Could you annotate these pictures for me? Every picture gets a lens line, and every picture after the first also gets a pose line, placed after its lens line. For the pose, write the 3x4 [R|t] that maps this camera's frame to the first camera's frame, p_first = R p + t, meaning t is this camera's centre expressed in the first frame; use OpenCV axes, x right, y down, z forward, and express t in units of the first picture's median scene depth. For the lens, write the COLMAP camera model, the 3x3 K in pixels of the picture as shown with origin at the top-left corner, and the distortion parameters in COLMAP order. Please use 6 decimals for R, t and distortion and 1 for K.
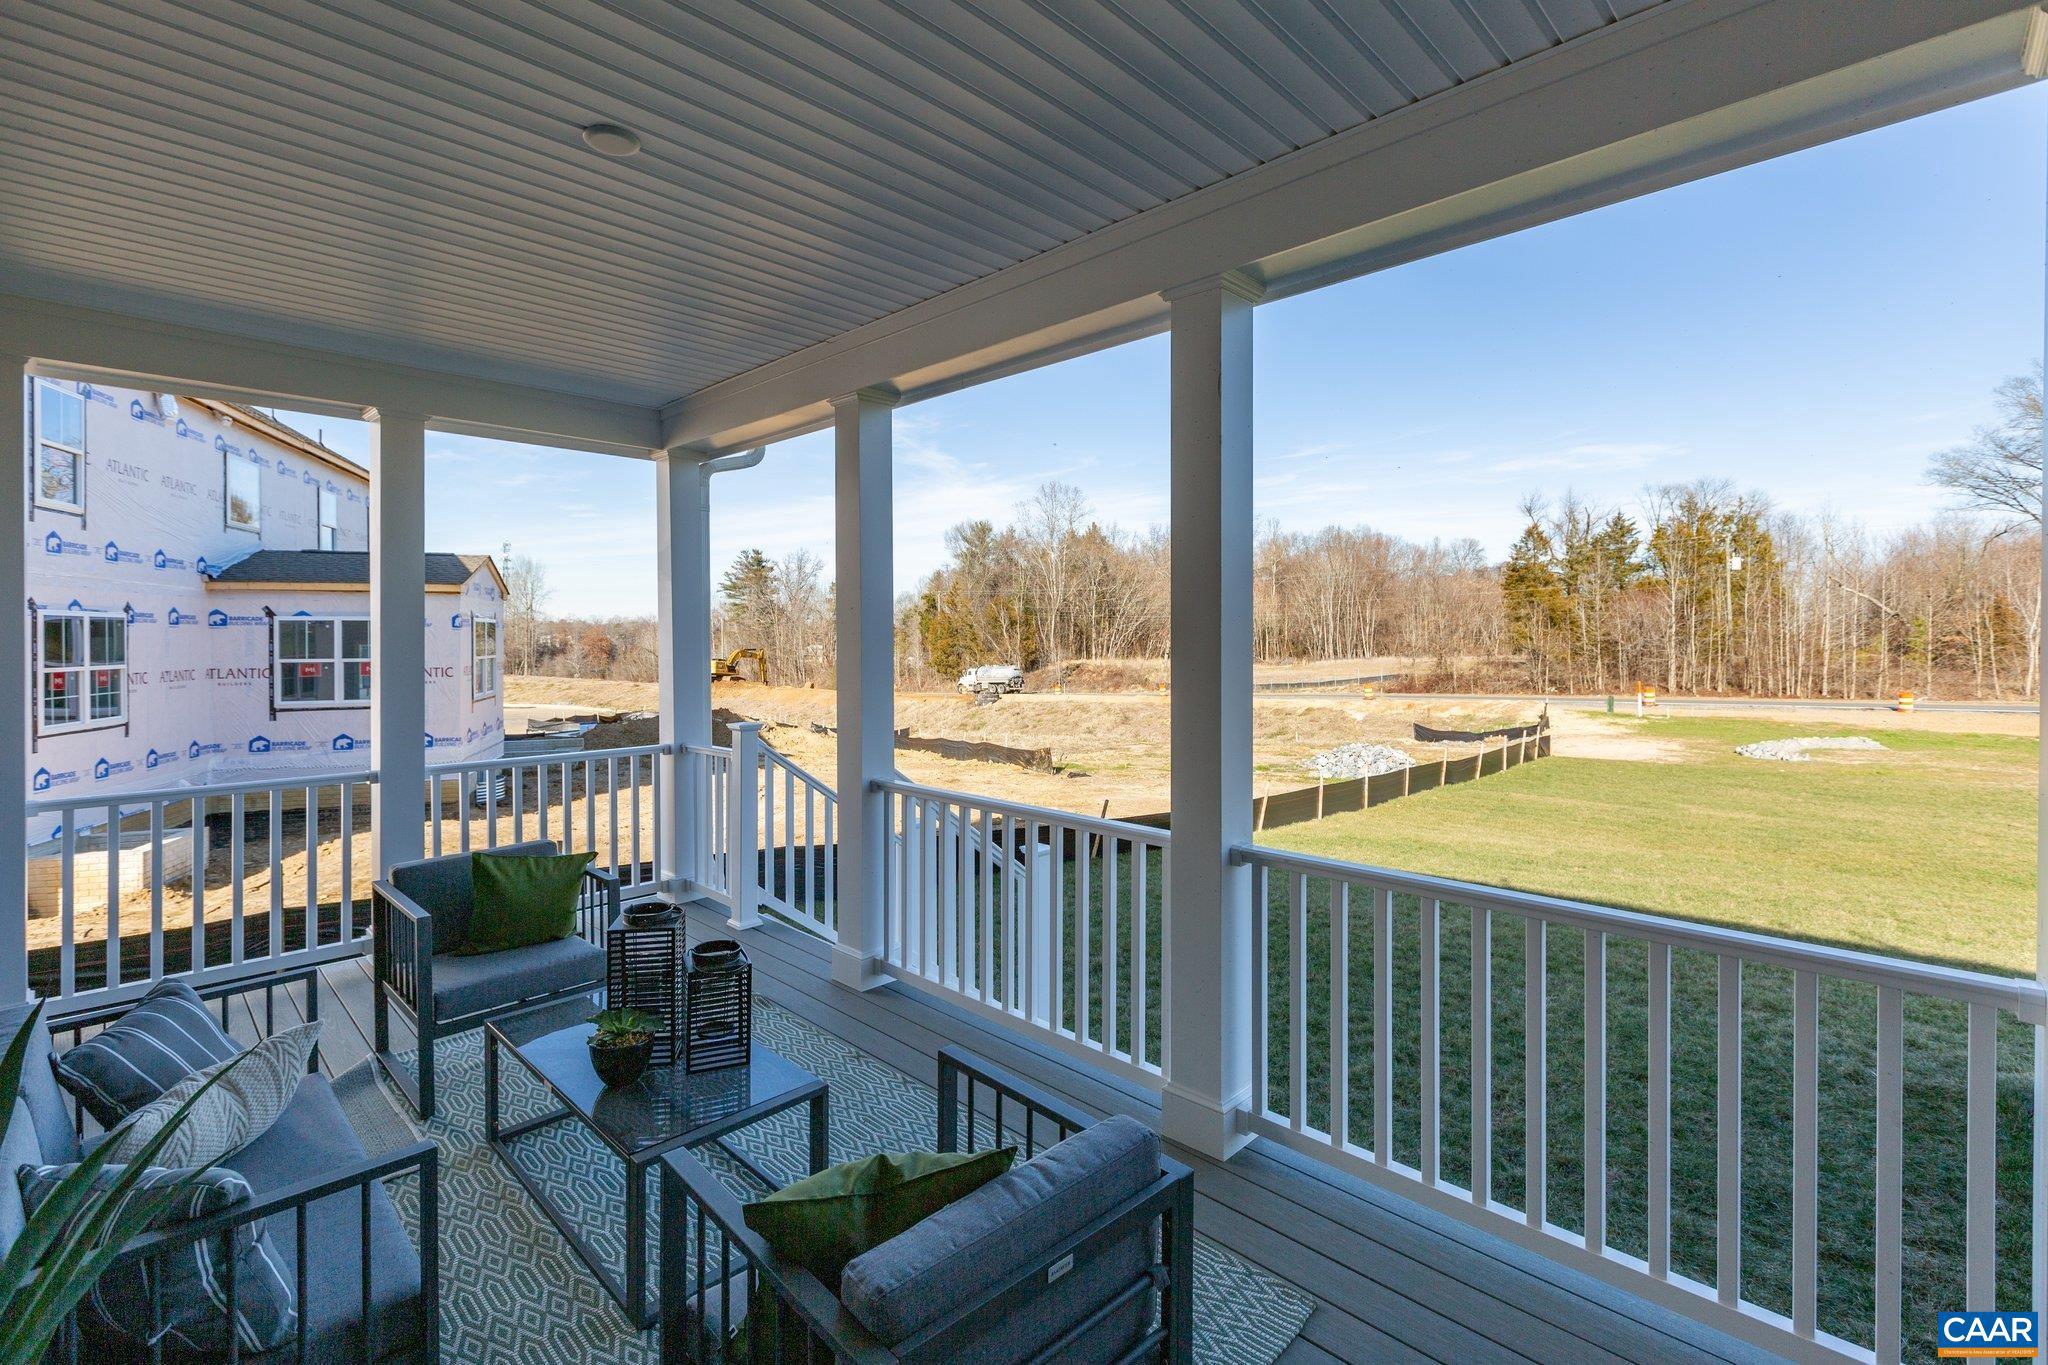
lens RADIAL K [[926.9, 0, 1014.8], [0, 926.9, 642.4], [0, 0, 1]] dist [-0.000823, -0.000155]
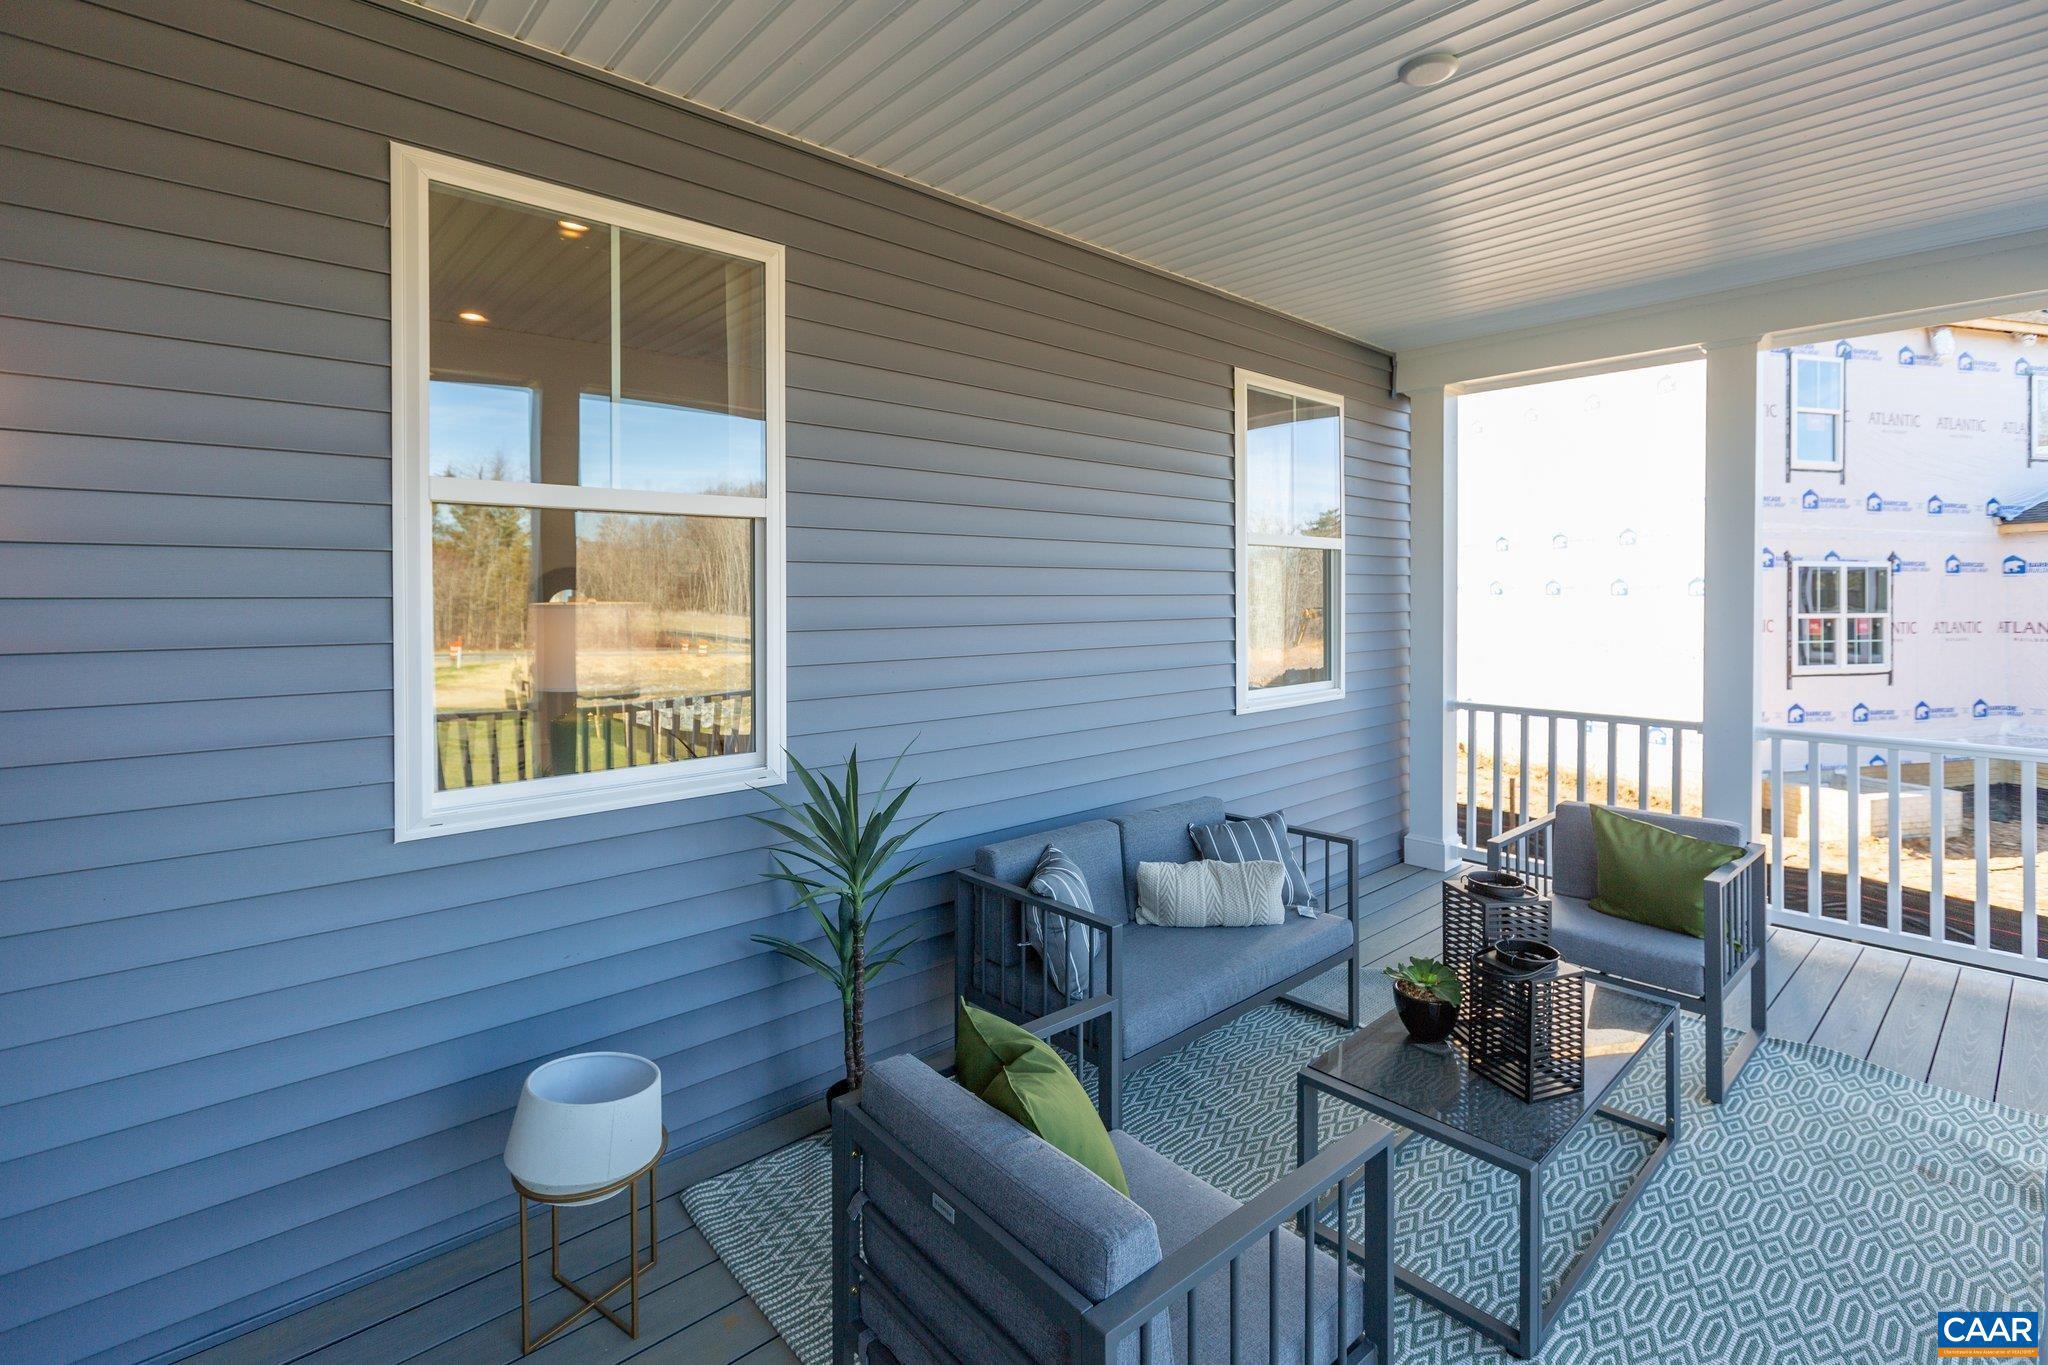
lens RADIAL K [[935.1, 0, 1022.2], [0, 935.1, 593.0], [0, 0, 1]] dist [-0.000206, -0.000049]
pose [[-0.060057, 0.006936, -0.998171, 0.116917], [-0.006793, 0.999950, 0.007357, 0.000785], [0.998172, 0.007223, -0.060007, 0.127826]]
